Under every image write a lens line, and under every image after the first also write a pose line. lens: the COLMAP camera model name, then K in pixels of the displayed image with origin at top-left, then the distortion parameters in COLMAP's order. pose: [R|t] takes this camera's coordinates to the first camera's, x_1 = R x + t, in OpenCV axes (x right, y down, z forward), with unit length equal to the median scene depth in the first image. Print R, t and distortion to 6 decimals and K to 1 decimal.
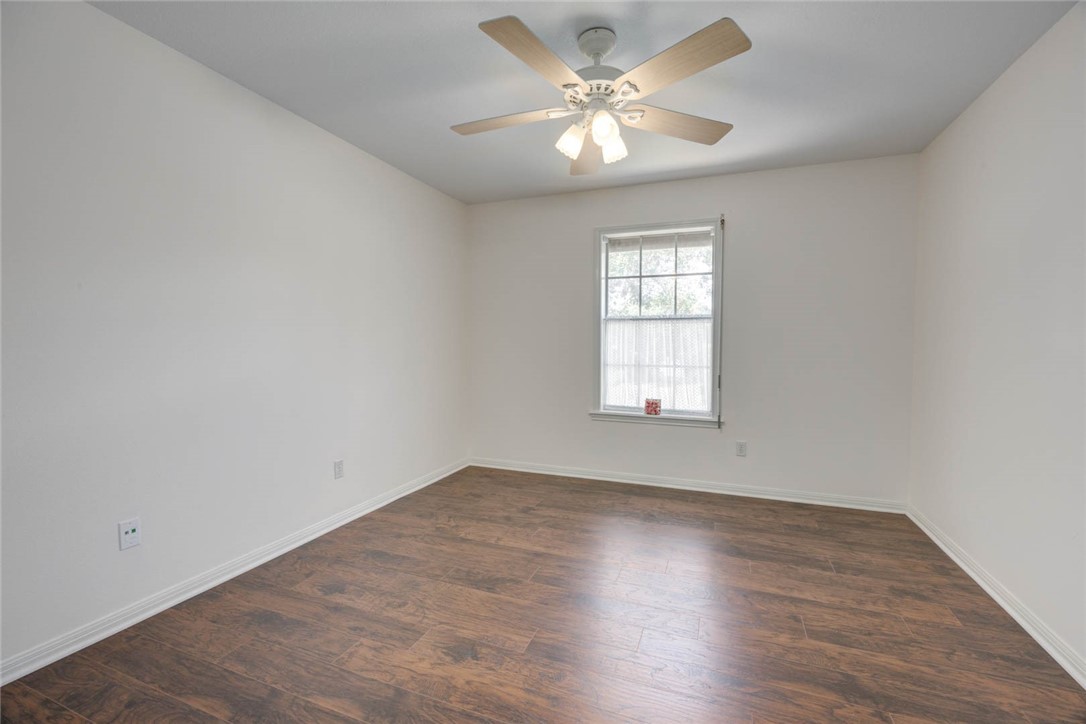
lens RADIAL K [[457.5, 0, 544.5], [0, 457.5, 354.9], [0, 0, 1]] dist [-0.013342, 0.000547]
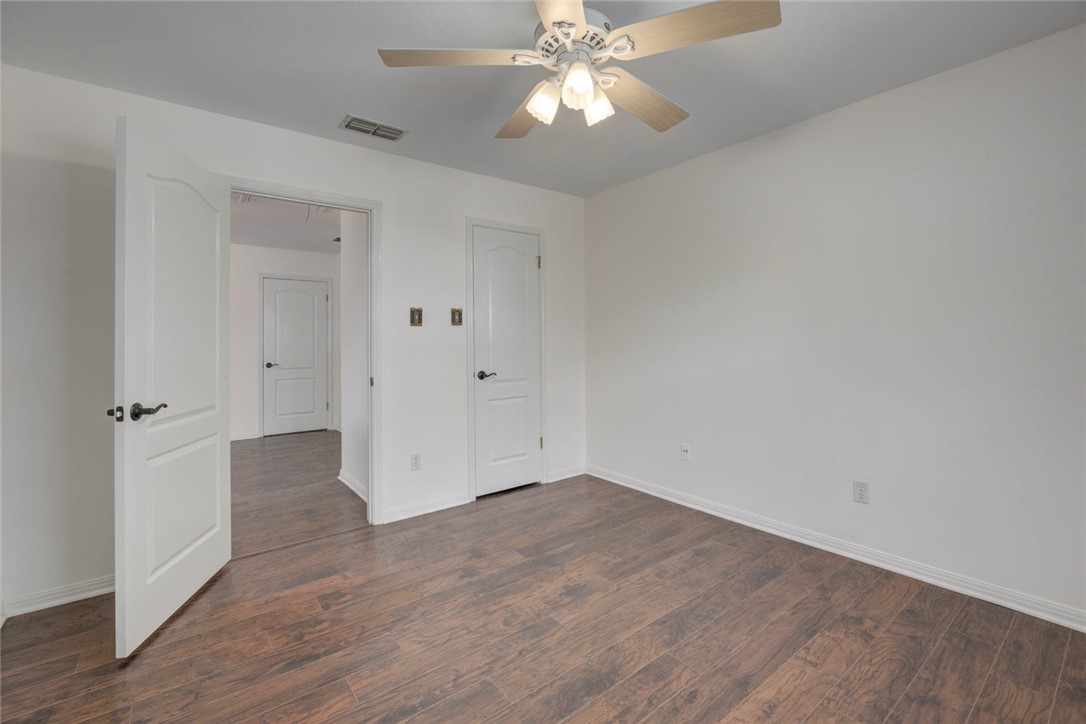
lens RADIAL K [[457.5, 0, 548.5], [0, 457.5, 338.2], [0, 0, 1]] dist [-0.013342, 0.000547]
pose [[-0.490365, 0.001369, -0.871516, 0.742048], [-0.016736, 0.999800, 0.010987, -0.041848], [0.871357, 0.019973, -0.490244, 1.208314]]
